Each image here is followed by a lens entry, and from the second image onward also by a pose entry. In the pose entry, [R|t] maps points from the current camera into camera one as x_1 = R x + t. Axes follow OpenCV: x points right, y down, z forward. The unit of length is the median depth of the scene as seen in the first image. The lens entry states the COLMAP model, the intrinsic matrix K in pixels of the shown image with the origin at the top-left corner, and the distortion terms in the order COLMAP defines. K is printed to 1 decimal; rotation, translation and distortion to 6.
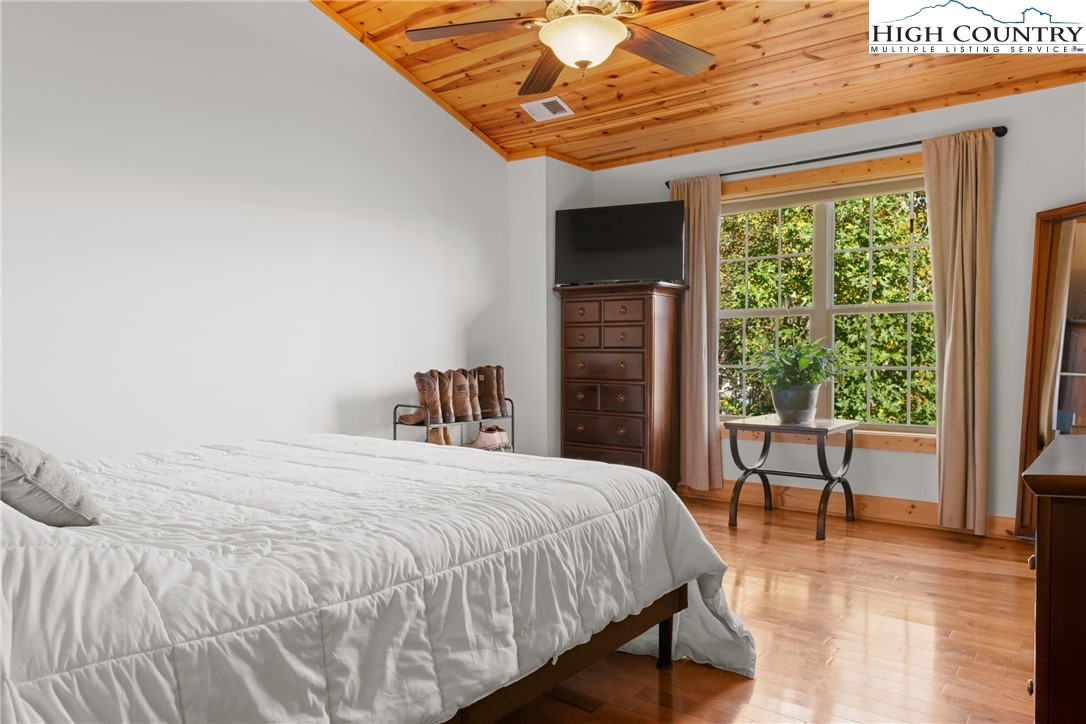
lens RADIAL K [[743.1, 0, 543.3], [0, 743.1, 354.9], [0, 0, 1]] dist [-0.002188, 0.006026]
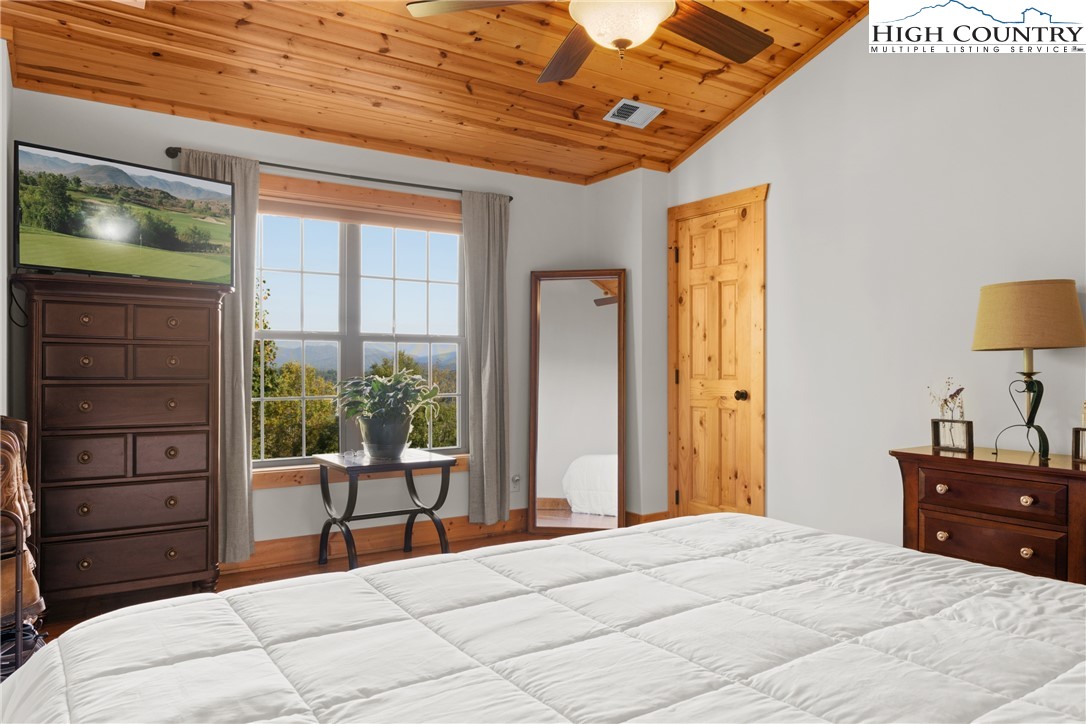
lens RADIAL K [[743.1, 0, 541.2], [0, 743.1, 370.5], [0, 0, 1]] dist [-0.002188, 0.006026]
pose [[0.322279, 0.003981, 0.946636, -0.438171], [0.001734, 0.999987, -0.004795, -0.012862], [-0.946643, 0.003187, 0.322268, 0.466497]]
